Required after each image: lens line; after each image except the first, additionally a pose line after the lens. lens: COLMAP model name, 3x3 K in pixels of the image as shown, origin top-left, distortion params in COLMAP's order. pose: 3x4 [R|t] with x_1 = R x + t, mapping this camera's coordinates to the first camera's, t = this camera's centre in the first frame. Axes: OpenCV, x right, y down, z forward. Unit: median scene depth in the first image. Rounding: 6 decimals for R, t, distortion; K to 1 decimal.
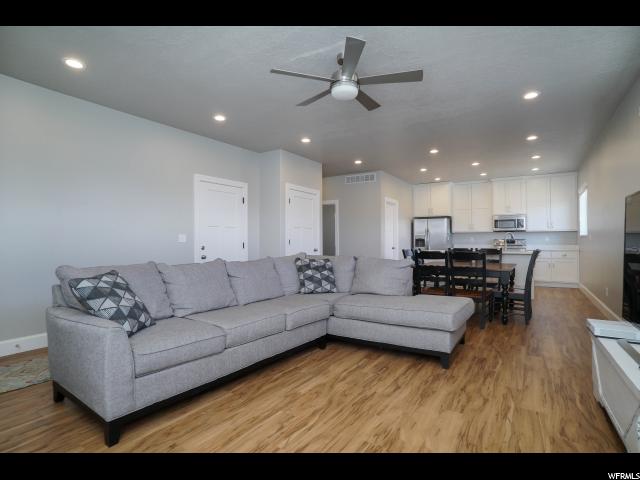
lens RADIAL K [[331.3, 0, 315.0], [0, 331.3, 241.0], [0, 0, 1]] dist [-0.074169, 0.033557]
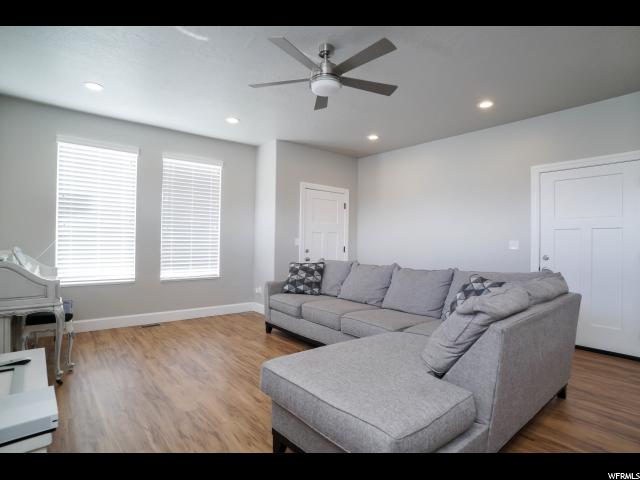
lens RADIAL K [[340.6, 0, 320.0], [0, 340.6, 240.0], [0, 0, 1]] dist [-0.046896, 0.001348]
pose [[-0.278544, -0.007844, -0.960391, 0.388929], [-0.010547, 0.999931, -0.005108, -0.007550], [0.960365, 0.008706, -0.278608, 0.482957]]
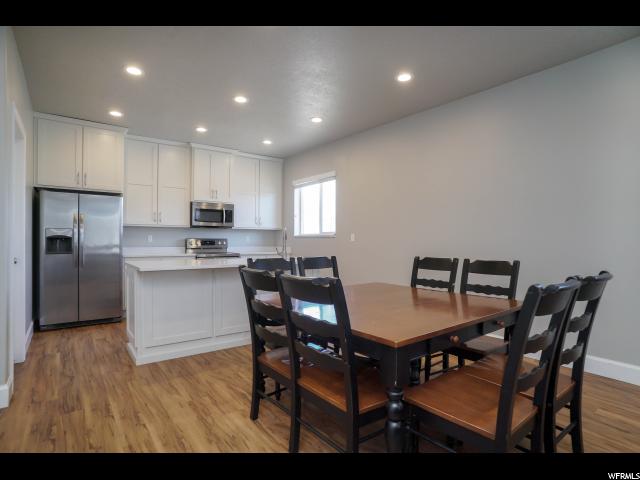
lens RADIAL K [[335.9, 0, 310.1], [0, 335.9, 237.5], [0, 0, 1]] dist [-0.049149, 0.023293]
pose [[0.326611, 0.011480, 0.945089, 0.008767], [-0.002021, 0.999932, -0.011448, -0.001182], [-0.945157, 0.001829, 0.326612, 0.659917]]
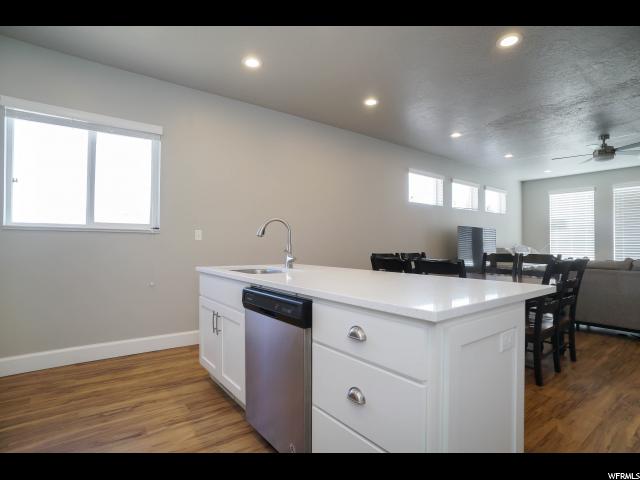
lens RADIAL K [[331.3, 0, 315.0], [0, 331.3, 241.0], [0, 0, 1]] dist [-0.074169, 0.033557]
pose [[-0.941515, 0.000328, 0.336972, 0.370223], [-0.003877, 0.999923, -0.011806, 0.004505], [-0.336949, -0.012422, -0.941441, 1.192696]]
